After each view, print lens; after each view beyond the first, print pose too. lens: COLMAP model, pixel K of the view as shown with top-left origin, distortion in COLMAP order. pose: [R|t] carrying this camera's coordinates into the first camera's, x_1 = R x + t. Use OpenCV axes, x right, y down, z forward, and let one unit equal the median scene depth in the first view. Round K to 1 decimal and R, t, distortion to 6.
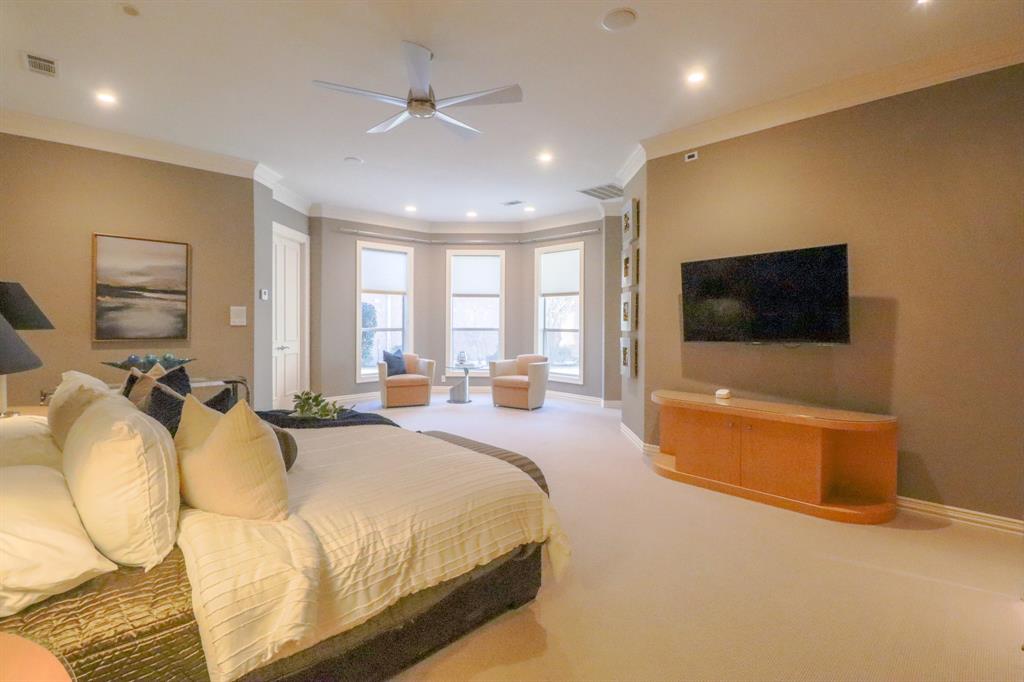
lens RADIAL K [[475.0, 0, 510.8], [0, 475.0, 325.9], [0, 0, 1]] dist [0.003845, -0.015868]
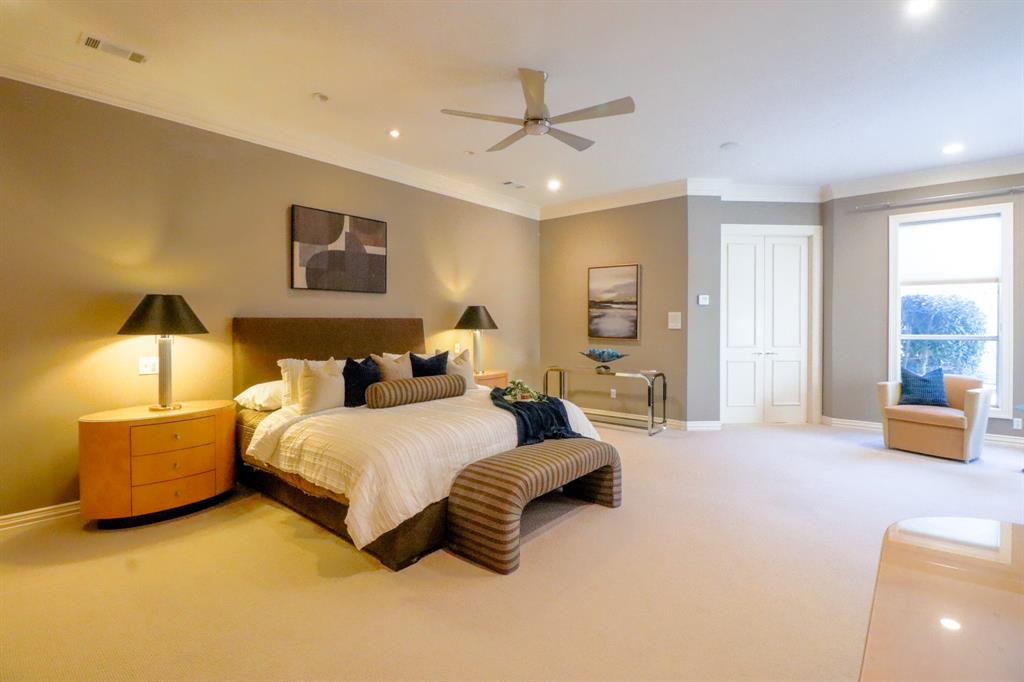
lens RADIAL K [[475.0, 0, 510.8], [0, 475.0, 325.9], [0, 0, 1]] dist [0.003845, -0.015868]
pose [[0.088375, -0.002990, -0.996083, 0.561098], [-0.010784, 0.999934, -0.003958, 0.000831], [0.996029, 0.011091, 0.088337, 0.554326]]
